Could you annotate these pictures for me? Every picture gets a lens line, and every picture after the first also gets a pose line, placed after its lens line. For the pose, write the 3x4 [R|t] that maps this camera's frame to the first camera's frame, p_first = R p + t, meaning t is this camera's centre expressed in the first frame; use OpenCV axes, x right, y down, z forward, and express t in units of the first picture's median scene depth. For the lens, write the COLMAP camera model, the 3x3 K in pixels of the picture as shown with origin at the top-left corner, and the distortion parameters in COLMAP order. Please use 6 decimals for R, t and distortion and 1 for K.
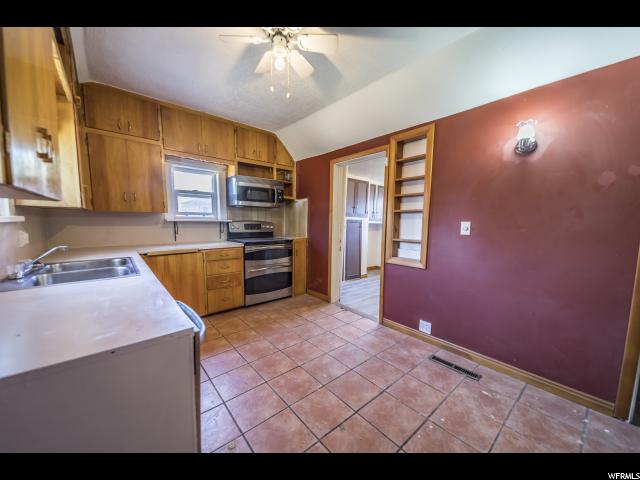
lens RADIAL K [[250.0, 0, 320.5], [0, 250.0, 244.7], [0, 0, 1]] dist [0.019136, 0.000073]
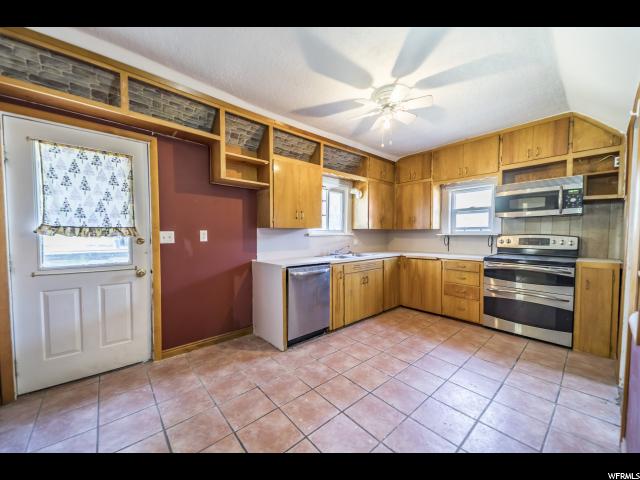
lens RADIAL K [[253.8, 0, 318.4], [0, 253.8, 238.2], [0, 0, 1]] dist [0.261358, 0.000006]
pose [[0.040868, 0.010140, -0.999113, 0.718518], [-0.100376, 0.994932, 0.005991, -0.022427], [0.994110, 0.100042, 0.041679, 0.316826]]
